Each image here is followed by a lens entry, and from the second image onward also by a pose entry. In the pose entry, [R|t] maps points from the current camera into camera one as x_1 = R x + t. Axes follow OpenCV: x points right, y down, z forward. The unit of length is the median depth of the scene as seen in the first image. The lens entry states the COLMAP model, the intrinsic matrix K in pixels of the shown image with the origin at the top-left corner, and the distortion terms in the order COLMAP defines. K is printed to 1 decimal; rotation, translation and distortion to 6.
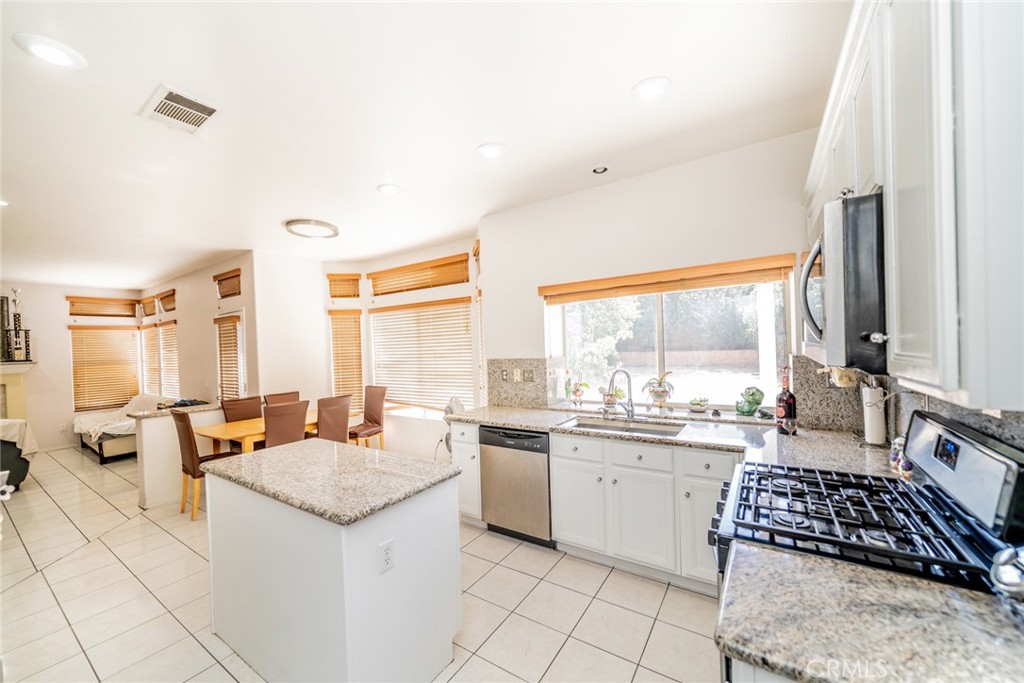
lens RADIAL K [[385.9, 0, 504.7], [0, 385.9, 349.5], [0, 0, 1]] dist [-0.000969, 0.000131]
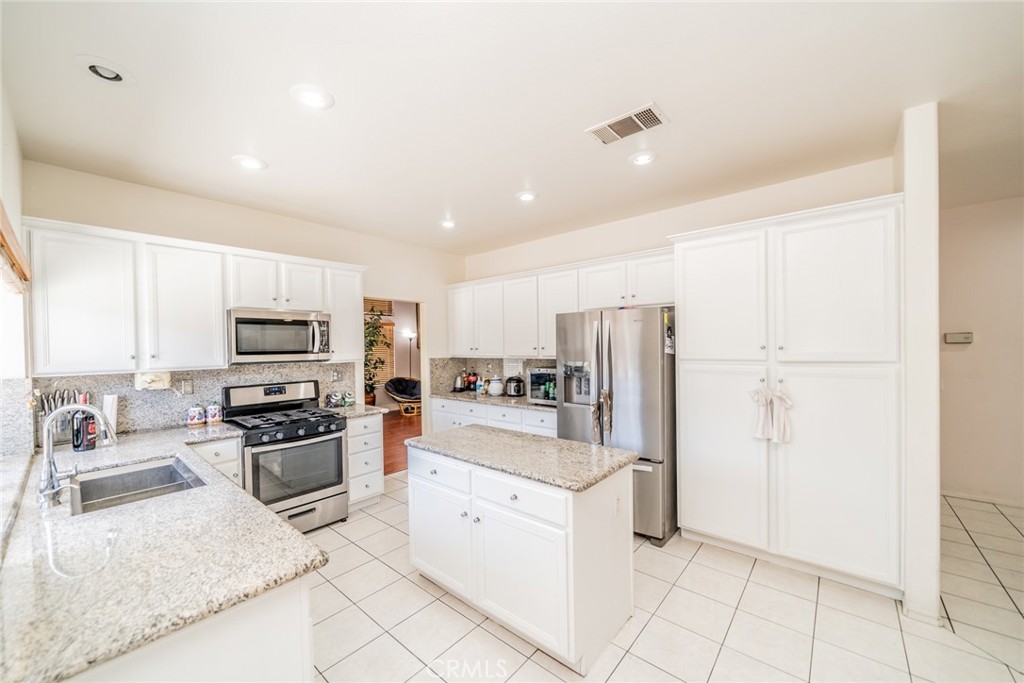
lens RADIAL K [[385.9, 0, 505.8], [0, 385.9, 347.9], [0, 0, 1]] dist [-0.001187, -0.000007]
pose [[-0.991088, 0.045726, 0.125116, -0.209965], [0.047886, 0.998750, 0.014309, -0.006058], [-0.124305, 0.020172, -0.992039, 0.748206]]
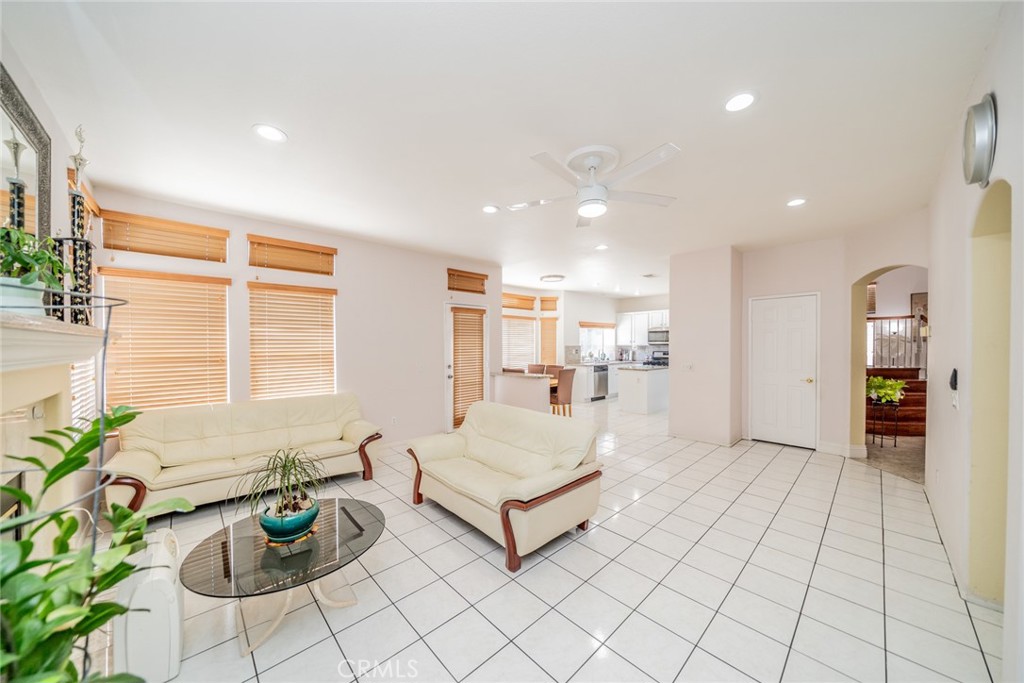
lens RADIAL K [[348.1, 0, 506.4], [0, 348.1, 348.6], [0, 0, 1]] dist [-0.006354, 0.000217]
pose [[0.225147, 0.020097, 0.974118, -1.569629], [0.002406, 0.999773, -0.021182, 0.060265], [-0.974322, 0.007113, 0.225047, 0.565622]]
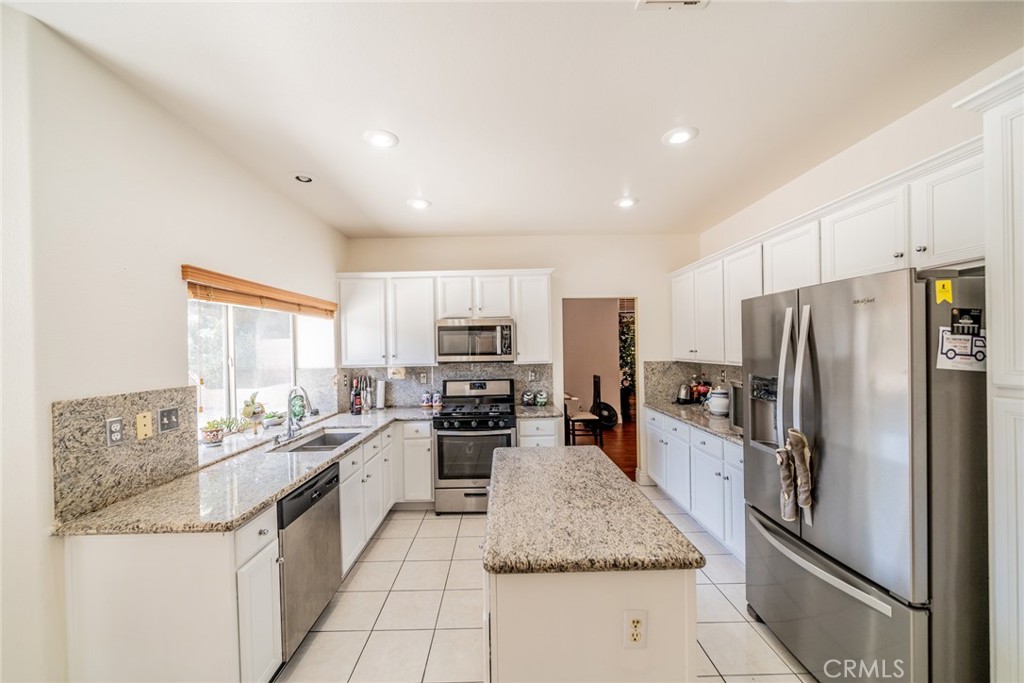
lens RADIAL K [[385.9, 0, 504.7], [0, 385.9, 349.5], [0, 0, 1]] dist [-0.000969, 0.000131]
pose [[-0.562289, 0.039322, 0.826005, -0.396491], [0.044435, 0.998862, -0.017302, -0.000744], [-0.825746, 0.026975, -0.563397, 0.556319]]
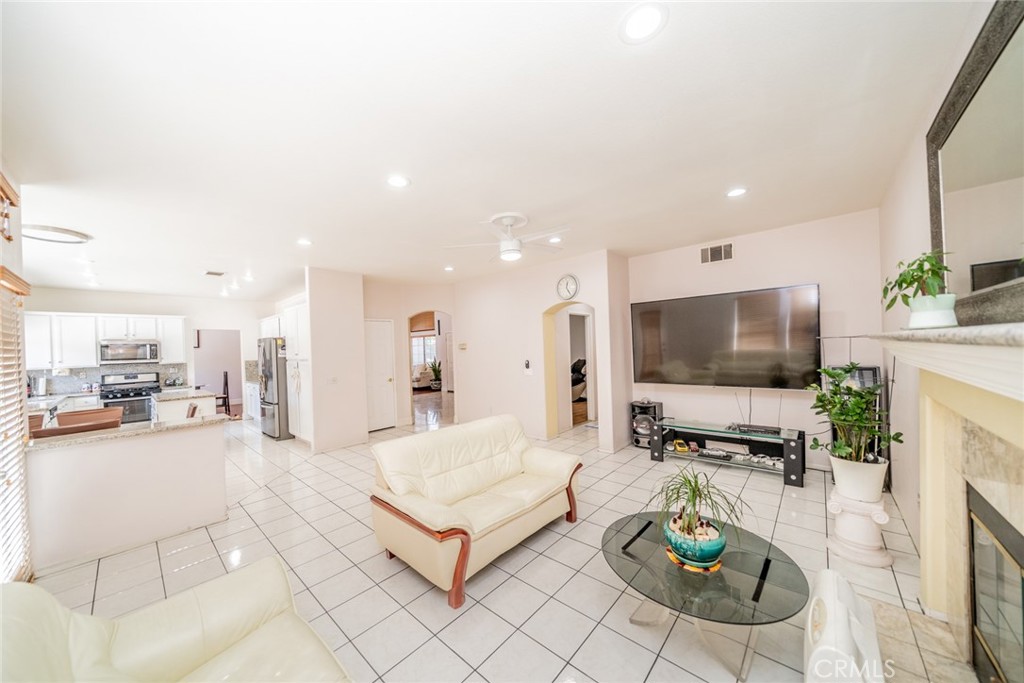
lens RADIAL K [[348.1, 0, 506.4], [0, 348.1, 348.6], [0, 0, 1]] dist [-0.006354, 0.000217]
pose [[-0.987918, 0.064265, 0.141026, -1.184153], [0.066366, 0.997743, 0.010238, 0.028385], [-0.140050, 0.019473, -0.989953, 1.162462]]
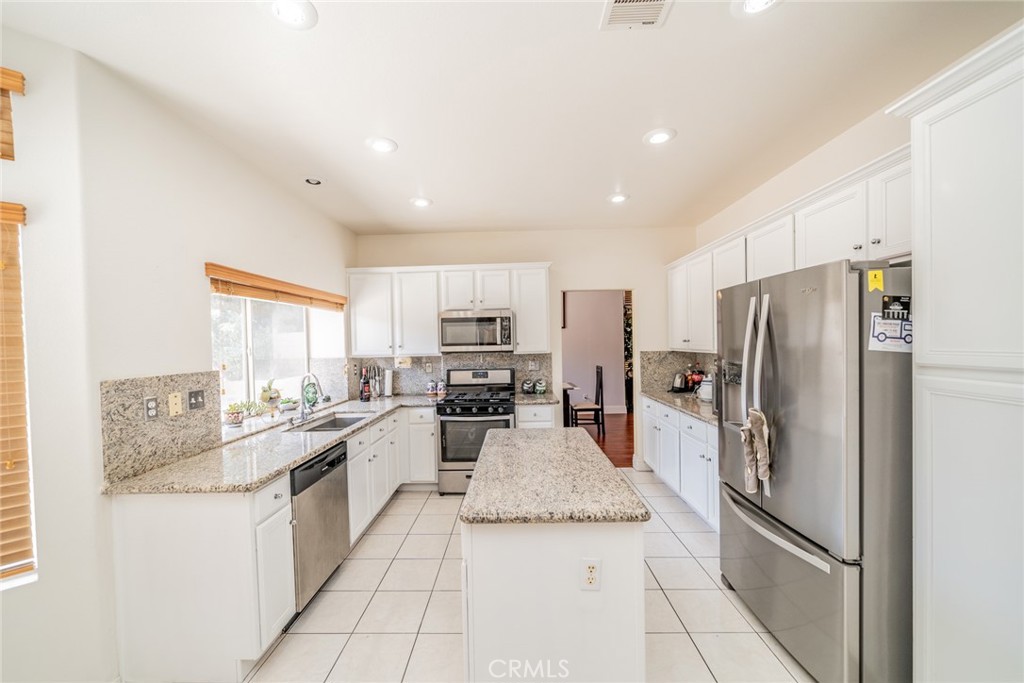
lens RADIAL K [[385.9, 0, 505.8], [0, 385.9, 347.9], [0, 0, 1]] dist [-0.001187, -0.000007]
pose [[-0.535306, 0.030443, 0.844109, -0.437570], [0.046895, 0.998880, -0.006286, 0.006773], [-0.843355, 0.036220, -0.536134, 0.554570]]
